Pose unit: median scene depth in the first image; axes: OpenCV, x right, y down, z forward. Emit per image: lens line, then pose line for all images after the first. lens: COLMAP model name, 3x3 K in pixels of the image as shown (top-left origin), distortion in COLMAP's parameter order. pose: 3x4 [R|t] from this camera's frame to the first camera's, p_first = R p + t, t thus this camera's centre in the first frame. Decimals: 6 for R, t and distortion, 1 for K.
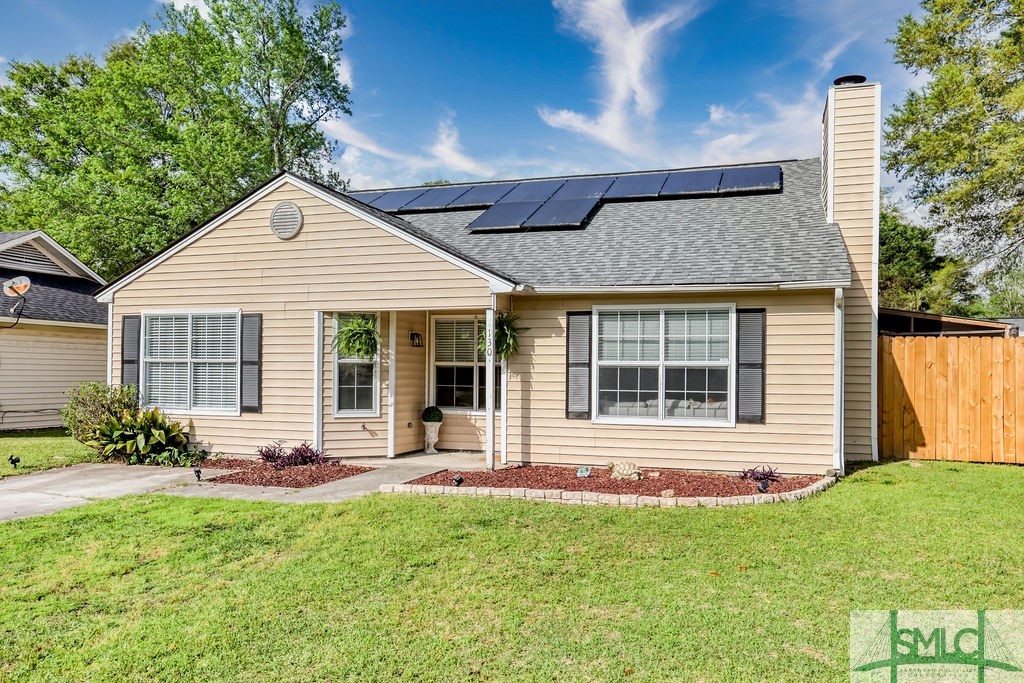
lens RADIAL K [[790.3, 0, 512.6], [0, 790.3, 363.0], [0, 0, 1]] dist [0.001039, 0.001576]
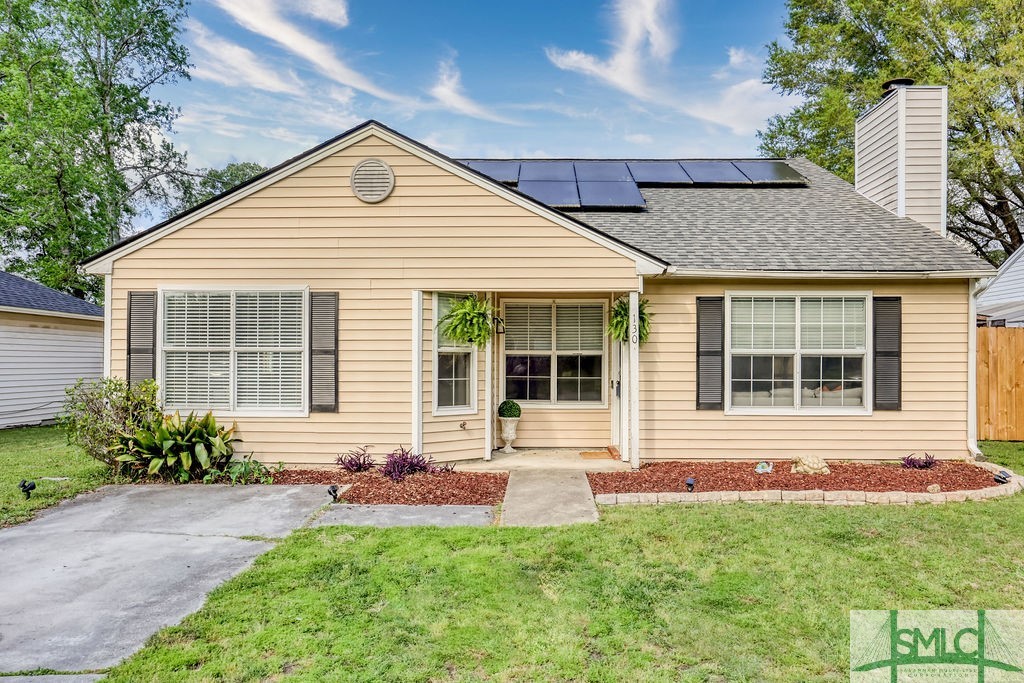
lens RADIAL K [[755.5, 0, 511.8], [0, 755.5, 352.6], [0, 0, 1]] dist [-0.001152, 0.003414]
pose [[0.954686, -0.001823, 0.297610, -0.395886], [0.001812, 0.999998, 0.000311, 0.000756], [-0.297610, 0.000242, 0.954688, 0.201582]]
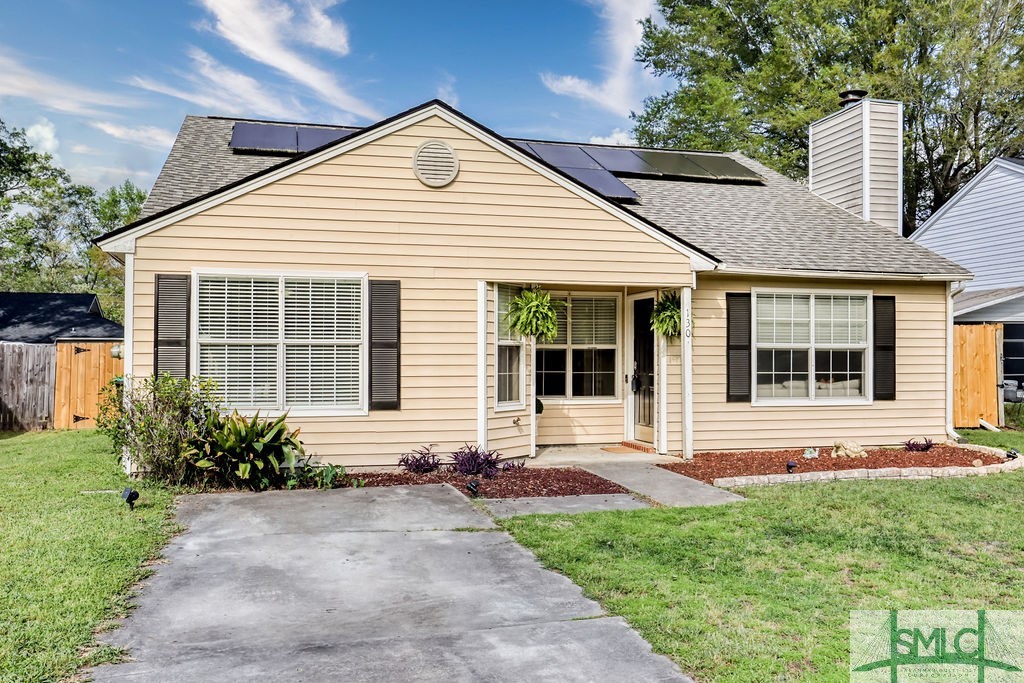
lens RADIAL K [[908.9, 0, 512.0], [0, 908.9, 341.5], [0, 0, 1]] dist [0.036049, 0.002977]
pose [[0.827448, 0.004164, 0.561527, -0.756240], [0.000130, 0.999971, -0.007608, 0.003642], [-0.561543, 0.006368, 0.827423, 0.213816]]
